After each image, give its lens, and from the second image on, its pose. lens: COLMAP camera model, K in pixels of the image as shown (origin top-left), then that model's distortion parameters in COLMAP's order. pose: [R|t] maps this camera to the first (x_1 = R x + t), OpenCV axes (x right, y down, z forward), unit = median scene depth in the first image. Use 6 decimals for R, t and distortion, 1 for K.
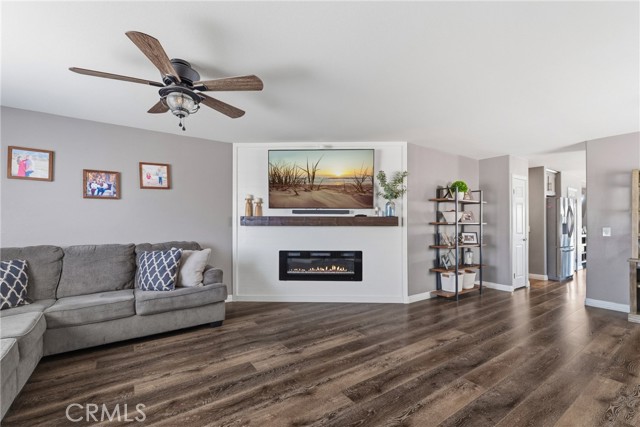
lens RADIAL K [[279.8, 0, 327.5], [0, 279.8, 211.0], [0, 0, 1]] dist [0.017256, 0.000062]
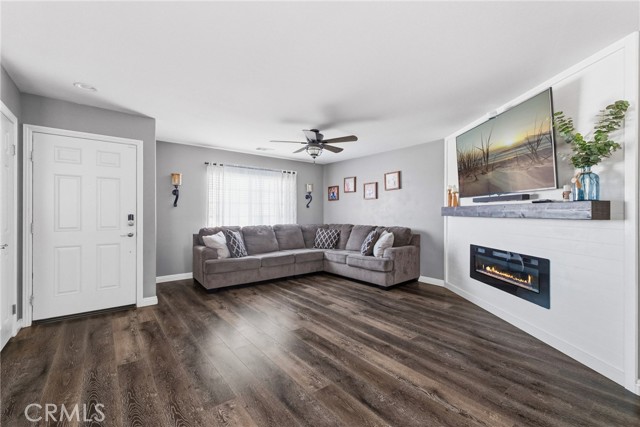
lens RADIAL K [[281.8, 0, 320.0], [0, 281.8, 213.5], [0, 0, 1]] dist [-0.000633, 0.000105]
pose [[0.046528, -0.001894, -0.998915, 1.051563], [0.035109, 0.999383, -0.000260, 0.038998], [0.998300, -0.035059, 0.046565, 0.722281]]
